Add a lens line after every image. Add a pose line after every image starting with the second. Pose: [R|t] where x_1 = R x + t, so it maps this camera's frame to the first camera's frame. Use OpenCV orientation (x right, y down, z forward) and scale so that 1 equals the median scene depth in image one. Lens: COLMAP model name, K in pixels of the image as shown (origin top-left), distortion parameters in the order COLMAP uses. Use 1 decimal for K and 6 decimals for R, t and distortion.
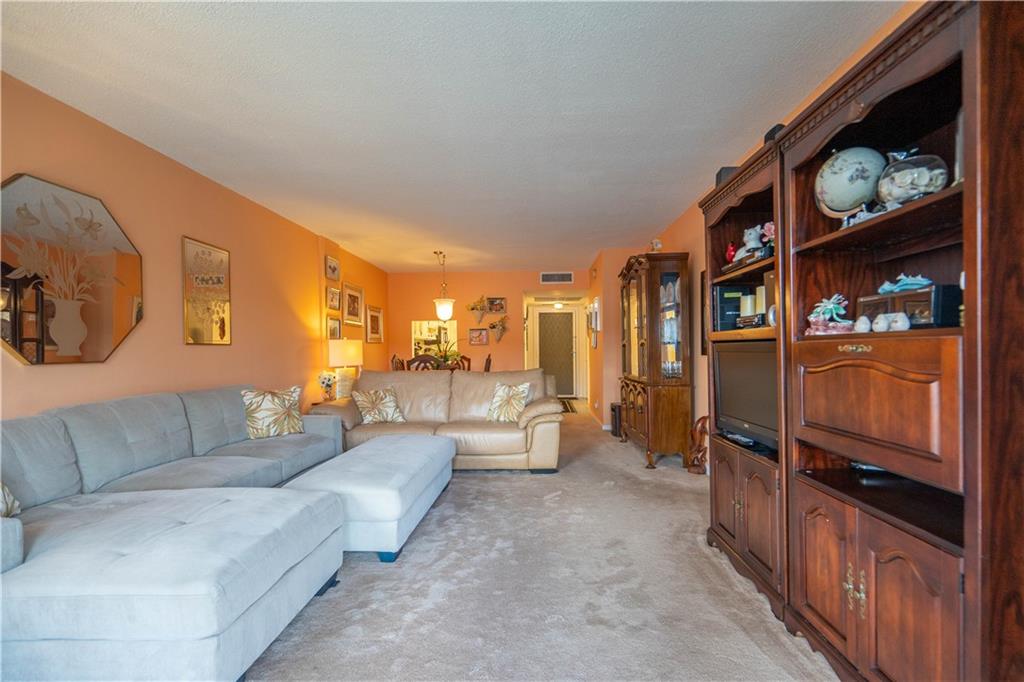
lens RADIAL K [[490.5, 0, 511.1], [0, 490.5, 342.8], [0, 0, 1]] dist [0.006232, 0.000175]
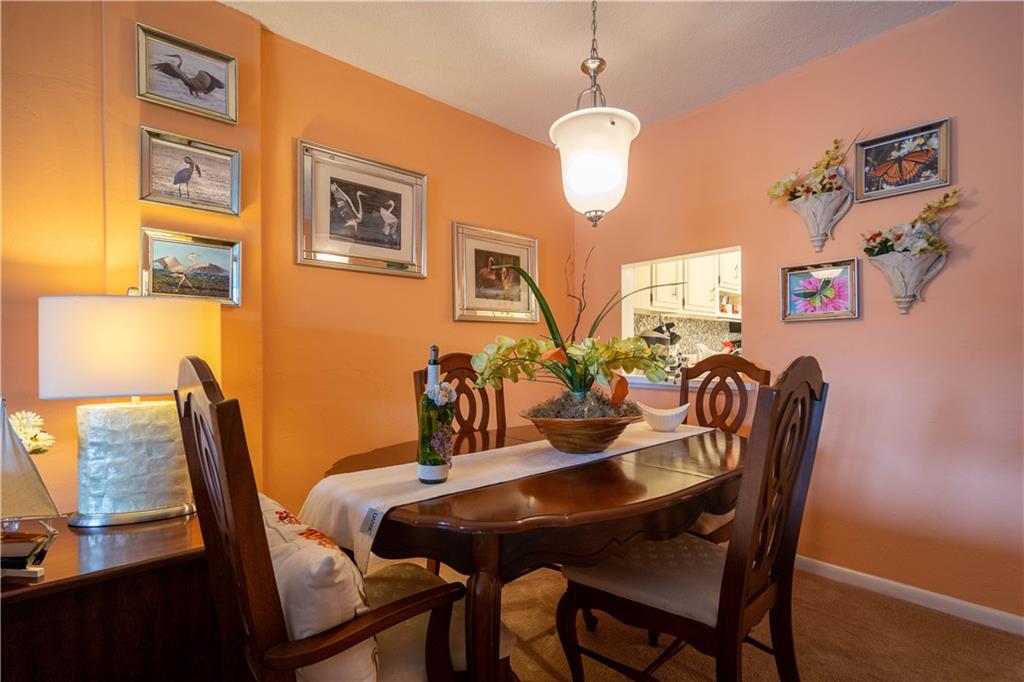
lens RADIAL K [[490.5, 0, 512.4], [0, 490.5, 345.2], [0, 0, 1]] dist [0.006232, 0.000175]
pose [[0.661441, 0.005328, -0.749978, 0.028298], [-0.011019, 0.999936, -0.002614, 0.020880], [0.749916, 0.009993, 0.661457, 0.683863]]
